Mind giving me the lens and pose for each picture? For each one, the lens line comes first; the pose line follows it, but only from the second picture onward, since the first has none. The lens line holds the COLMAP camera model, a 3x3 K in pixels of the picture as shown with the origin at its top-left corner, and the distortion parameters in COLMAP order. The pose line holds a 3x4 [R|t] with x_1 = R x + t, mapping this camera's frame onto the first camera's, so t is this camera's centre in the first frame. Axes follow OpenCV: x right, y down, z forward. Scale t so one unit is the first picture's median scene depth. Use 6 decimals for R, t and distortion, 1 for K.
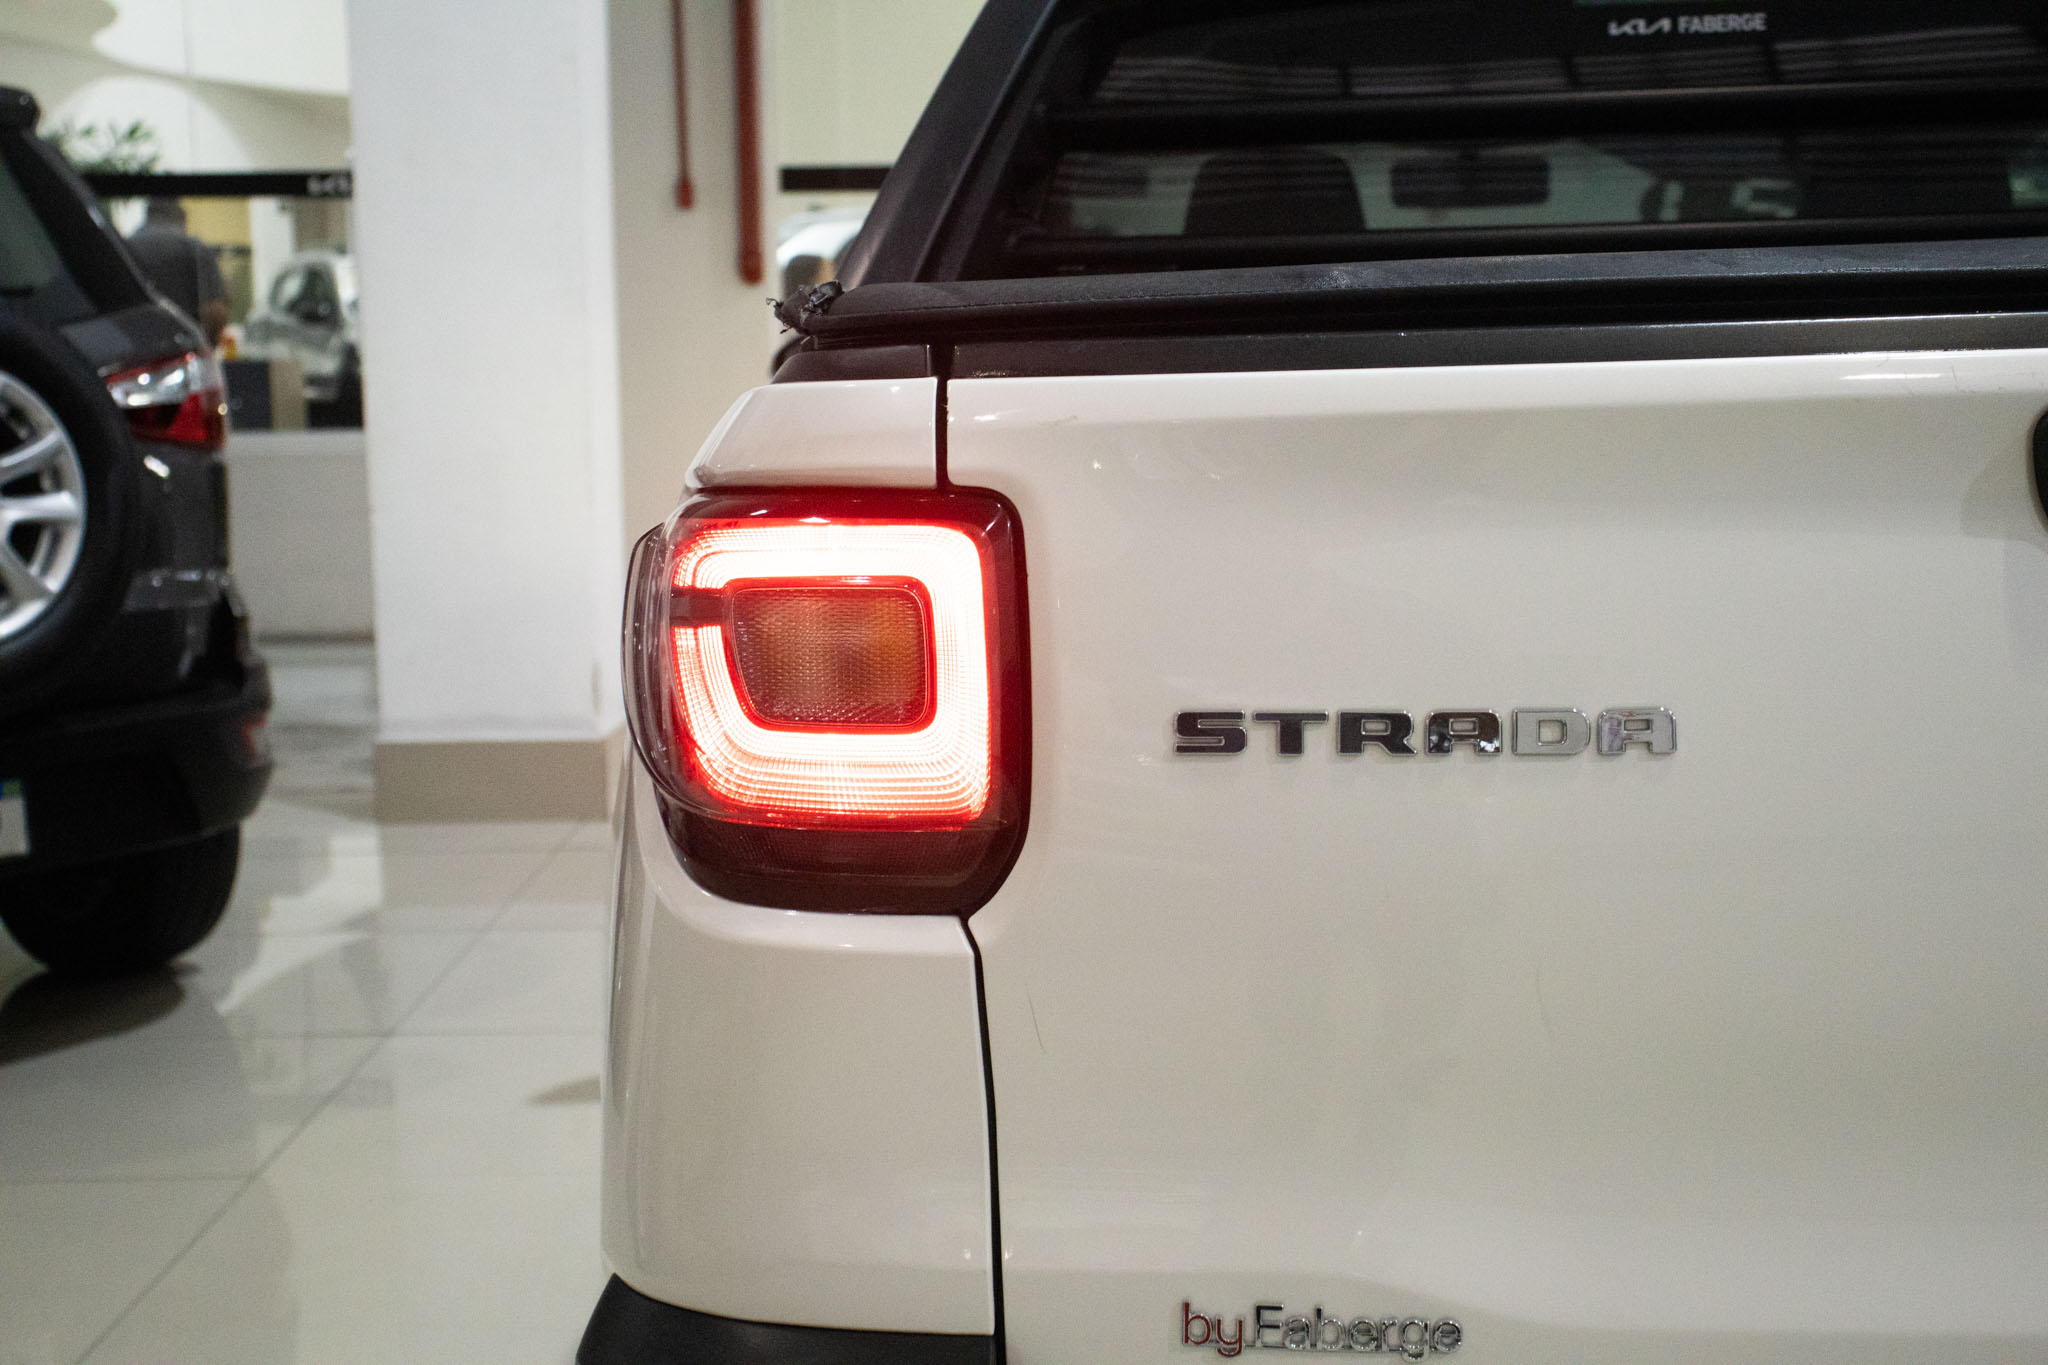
lens RADIAL K [[2886.5, 0, 1034.1], [0, 2886.5, 687.6], [0, 0, 1]] dist [0.076558, 0.000000]
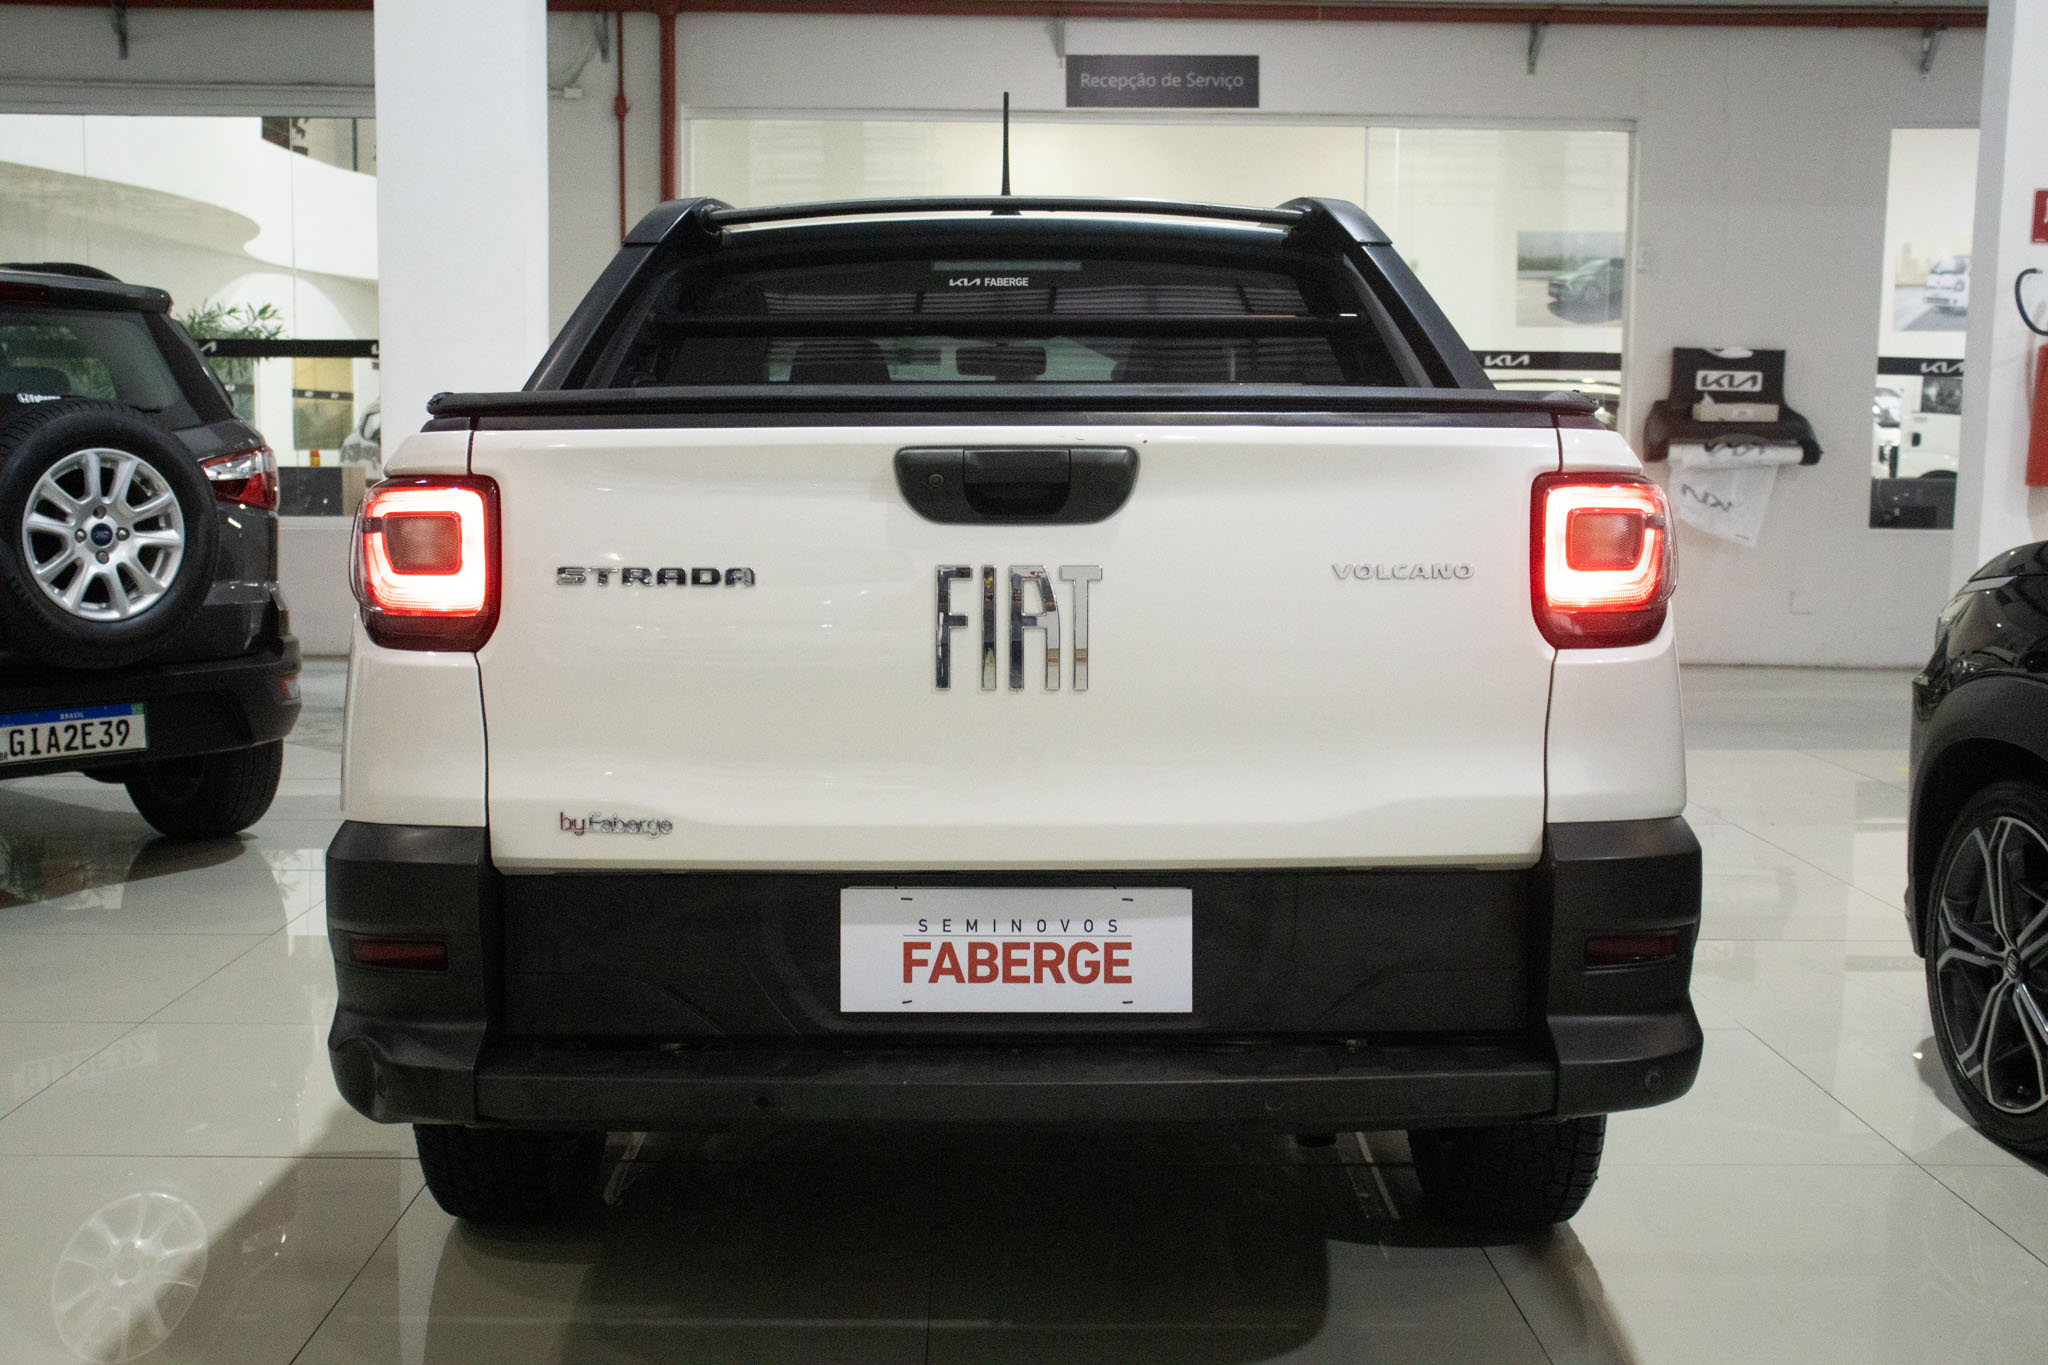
lens RADIAL K [[2192.8, 0, 1021.7], [0, 2192.8, 677.4], [0, 0, 1]] dist [-0.039024, 0.000000]
pose [[0.999354, 0.019579, 0.030142, 0.365024], [-0.018712, 0.999411, -0.028782, 0.139275], [-0.030688, 0.028199, 0.999131, -0.811955]]
